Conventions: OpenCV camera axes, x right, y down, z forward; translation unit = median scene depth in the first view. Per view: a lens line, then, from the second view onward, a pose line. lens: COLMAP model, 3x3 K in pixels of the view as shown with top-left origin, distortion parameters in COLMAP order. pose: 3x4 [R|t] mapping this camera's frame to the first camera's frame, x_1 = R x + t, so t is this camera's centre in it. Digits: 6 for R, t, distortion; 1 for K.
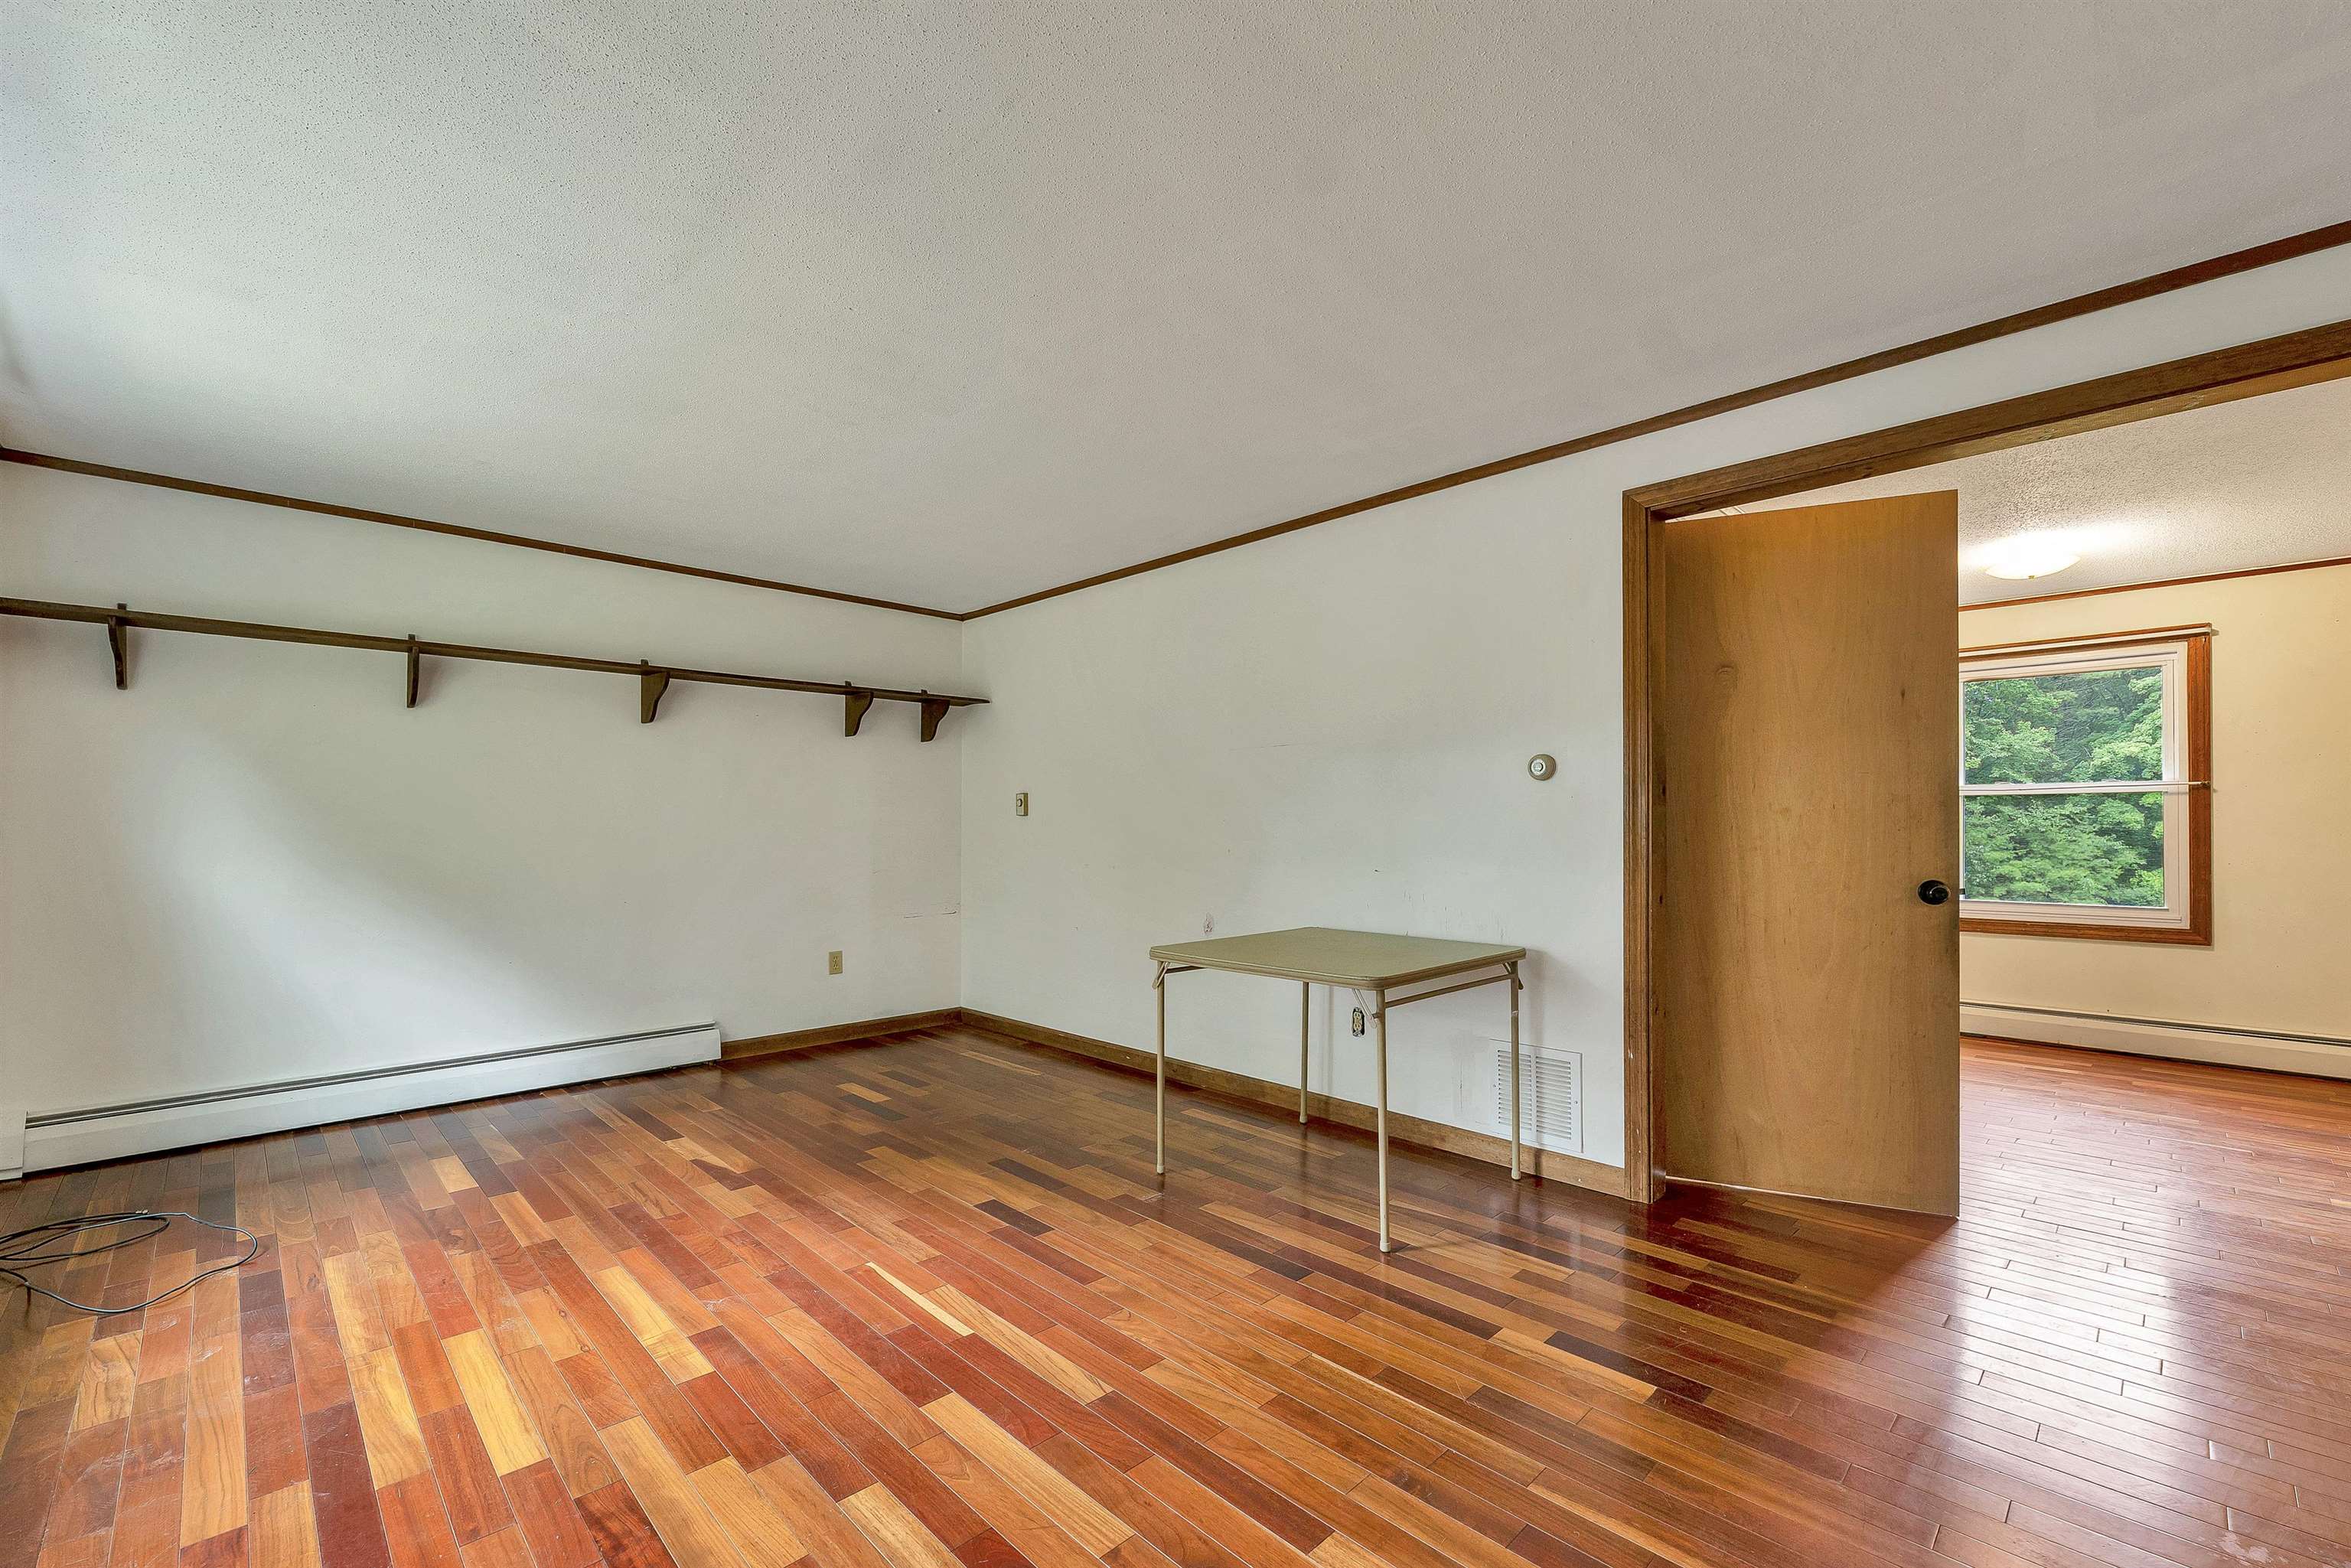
lens RADIAL K [[977.3, 0, 1155.5], [0, 977.3, 801.2], [0, 0, 1]] dist [0.001582, -0.001038]
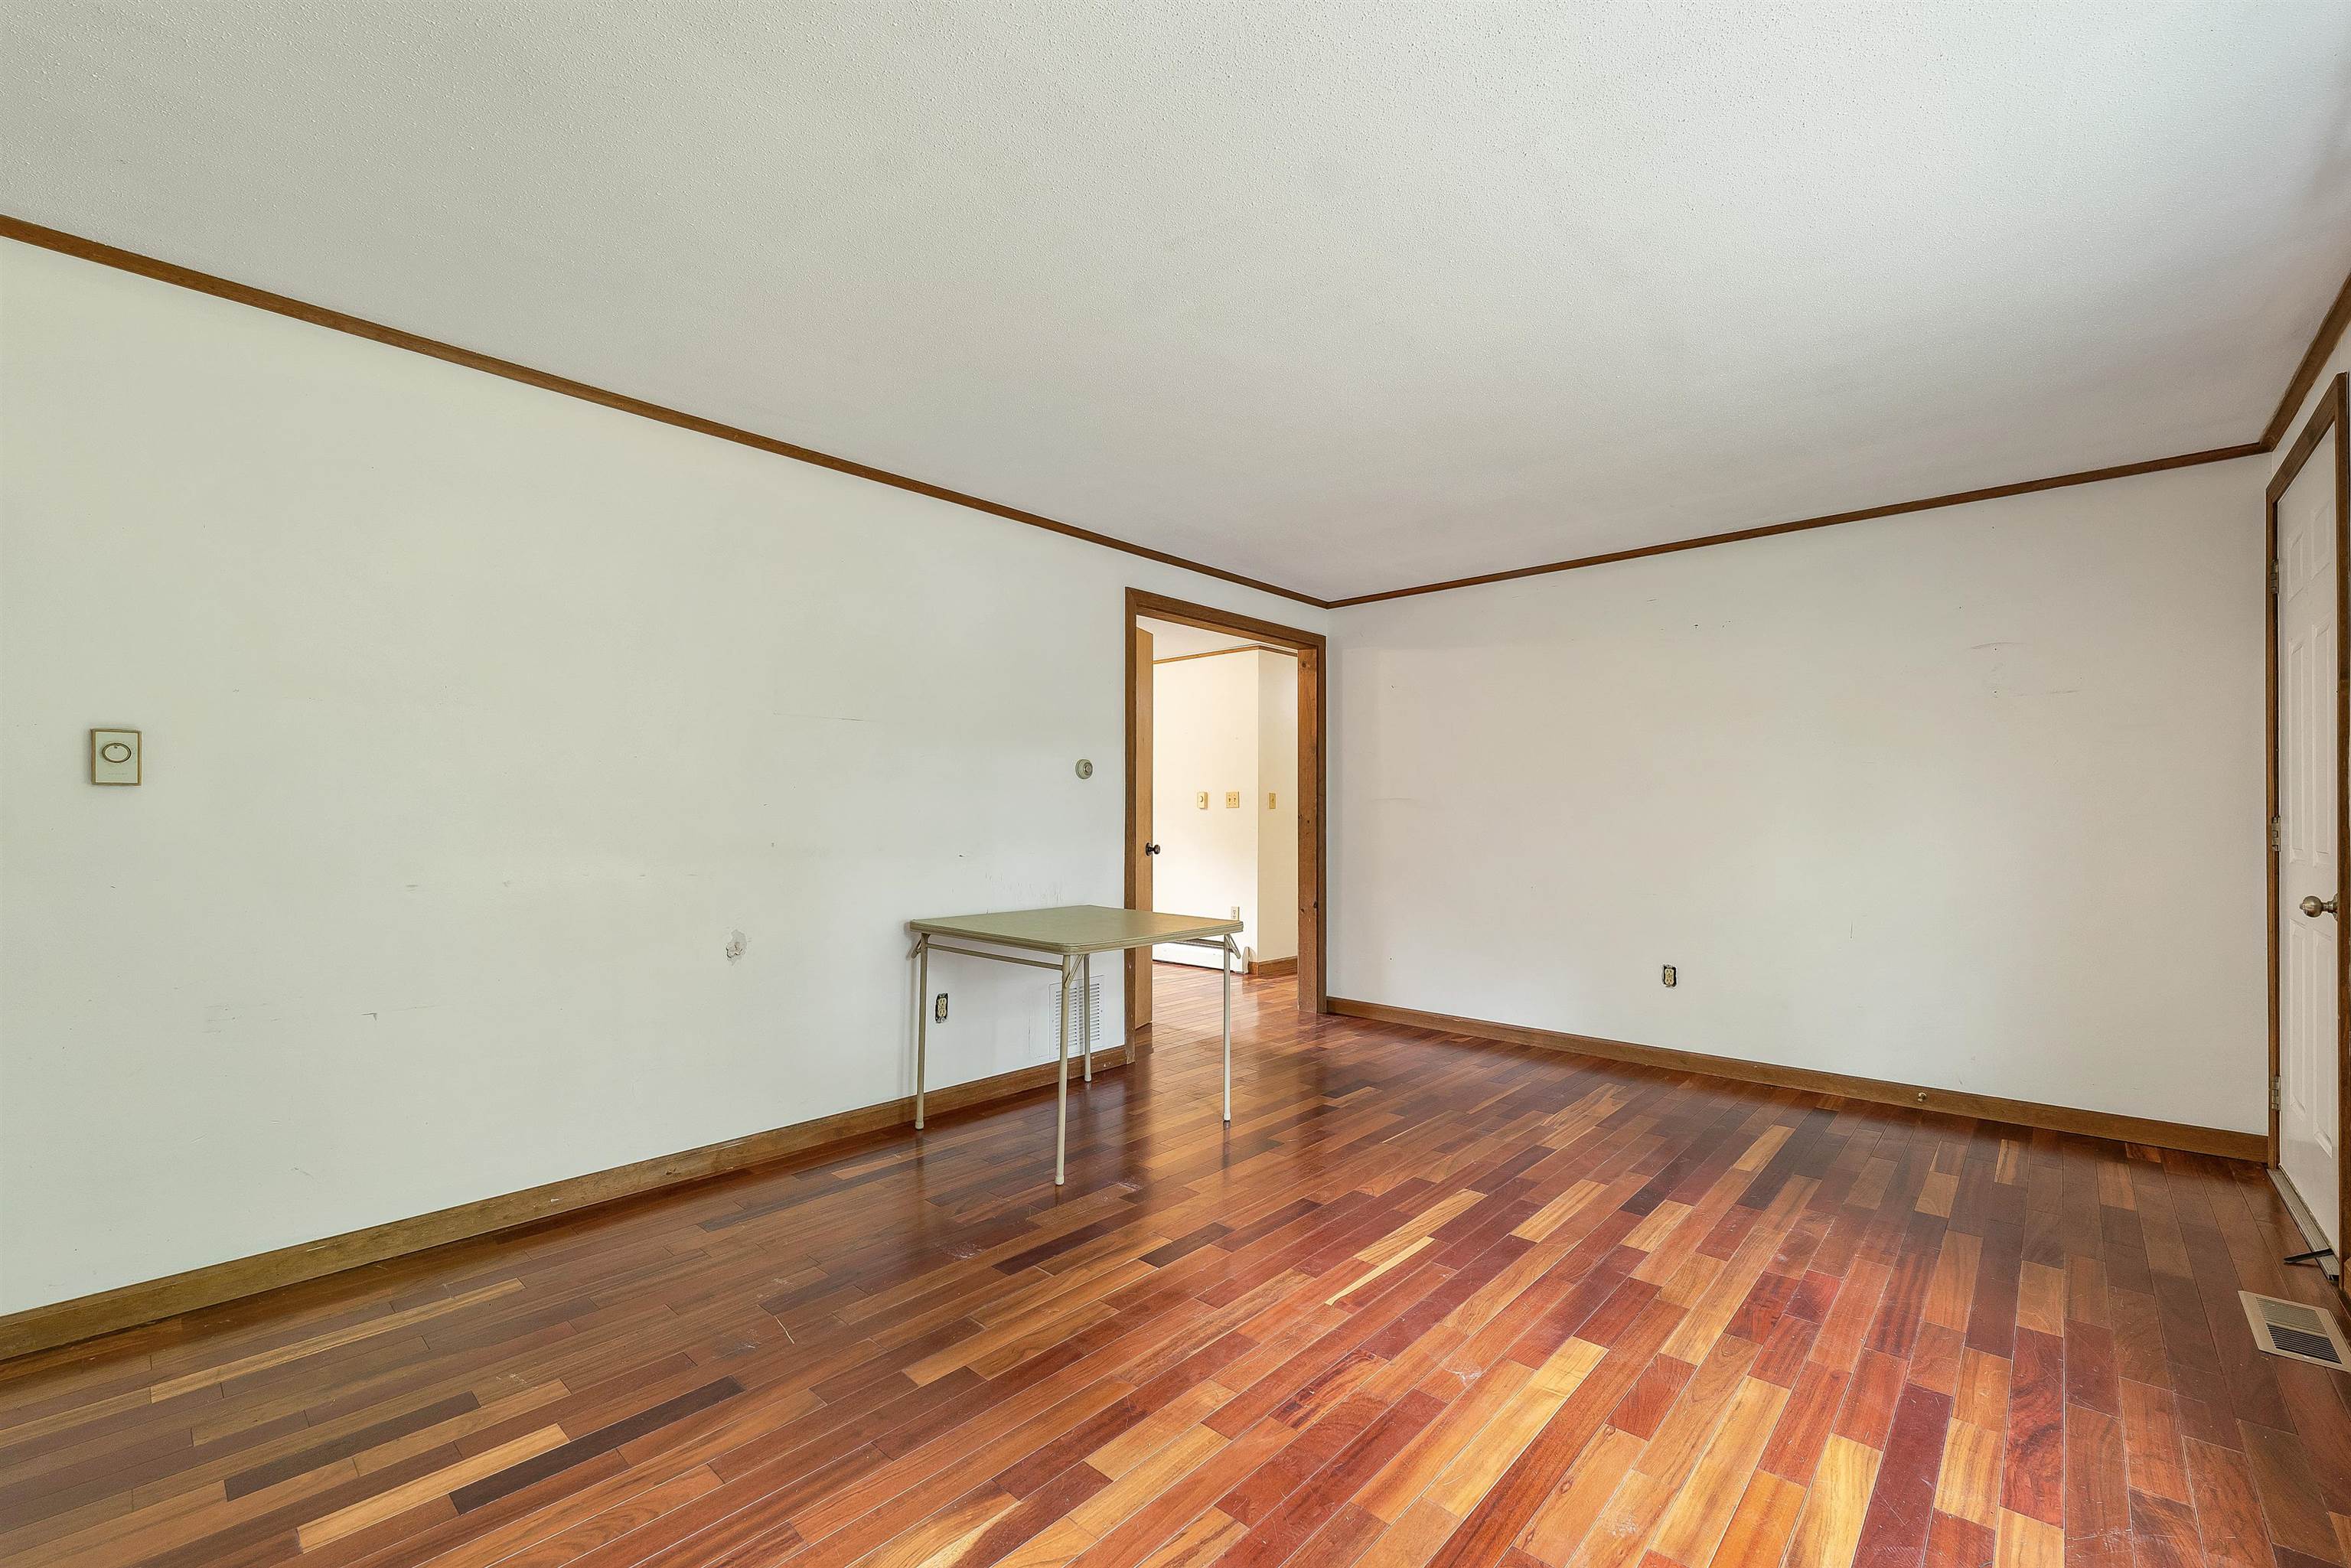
lens RADIAL K [[977.3, 0, 1176.2], [0, 977.3, 808.2], [0, 0, 1]] dist [0.001582, -0.001038]
pose [[-0.071679, 0.005945, 0.997410, -1.099237], [-0.029022, 0.999546, -0.008044, 0.029738], [-0.997005, -0.029523, -0.071474, 1.135508]]
